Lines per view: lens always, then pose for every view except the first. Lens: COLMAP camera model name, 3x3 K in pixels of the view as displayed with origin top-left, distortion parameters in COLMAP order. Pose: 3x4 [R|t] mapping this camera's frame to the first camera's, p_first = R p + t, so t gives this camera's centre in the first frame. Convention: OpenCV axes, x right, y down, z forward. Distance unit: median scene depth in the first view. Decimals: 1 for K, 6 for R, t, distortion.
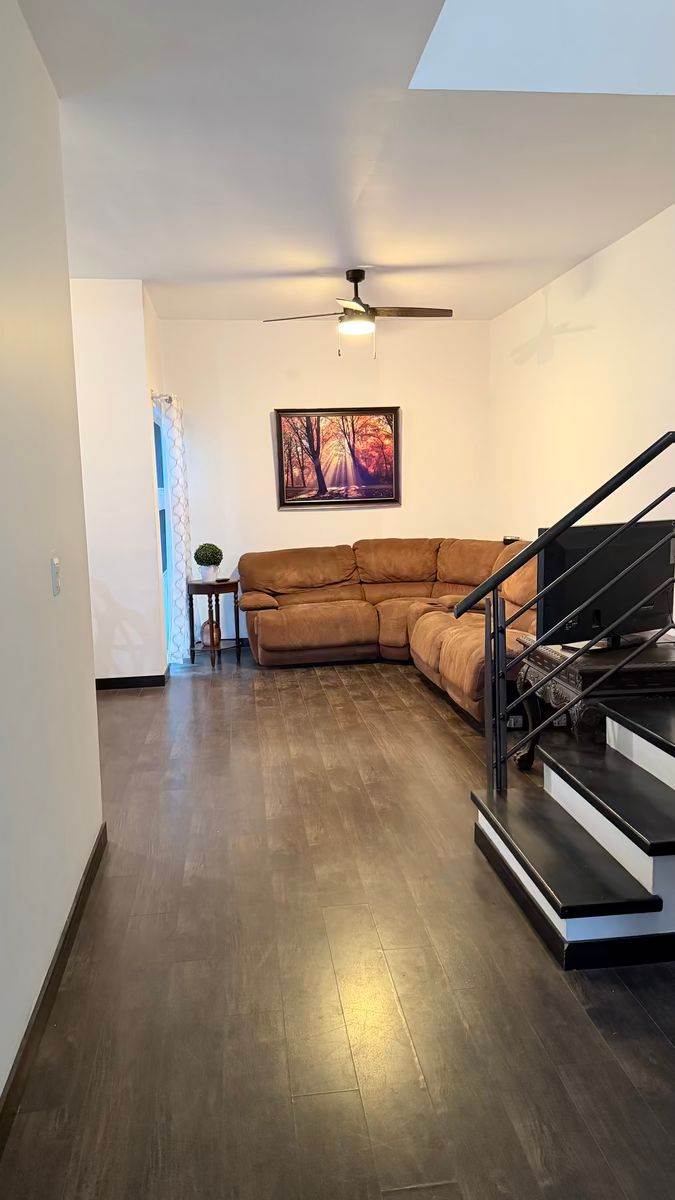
lens RADIAL K [[853.9, 0, 337.5], [0, 853.9, 600.0], [0, 0, 1]] dist [0.158325, -0.252964]
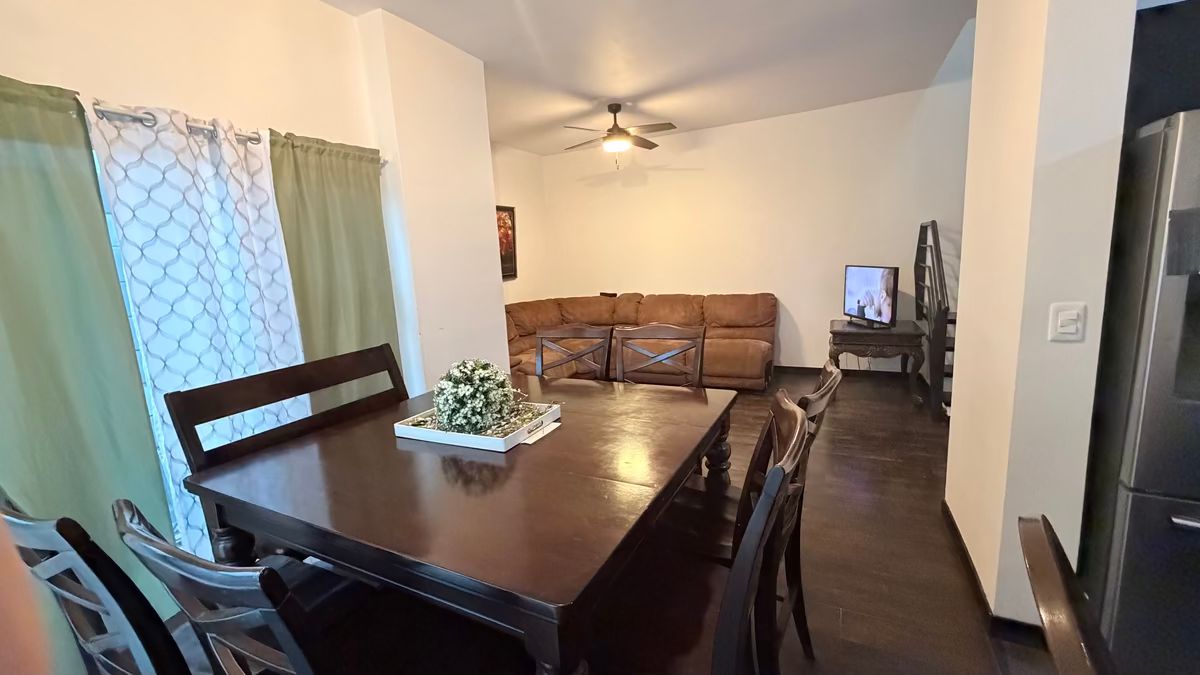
lens RADIAL K [[481.0, 0, 596.1], [0, 481.0, 337.2], [0, 0, 1]] dist [0.001542, 0.000325]
pose [[0.559698, -0.147762, 0.815417, -0.586086], [0.152467, 0.985539, 0.073937, -0.061883], [-0.814550, 0.082942, 0.574133, 0.523006]]
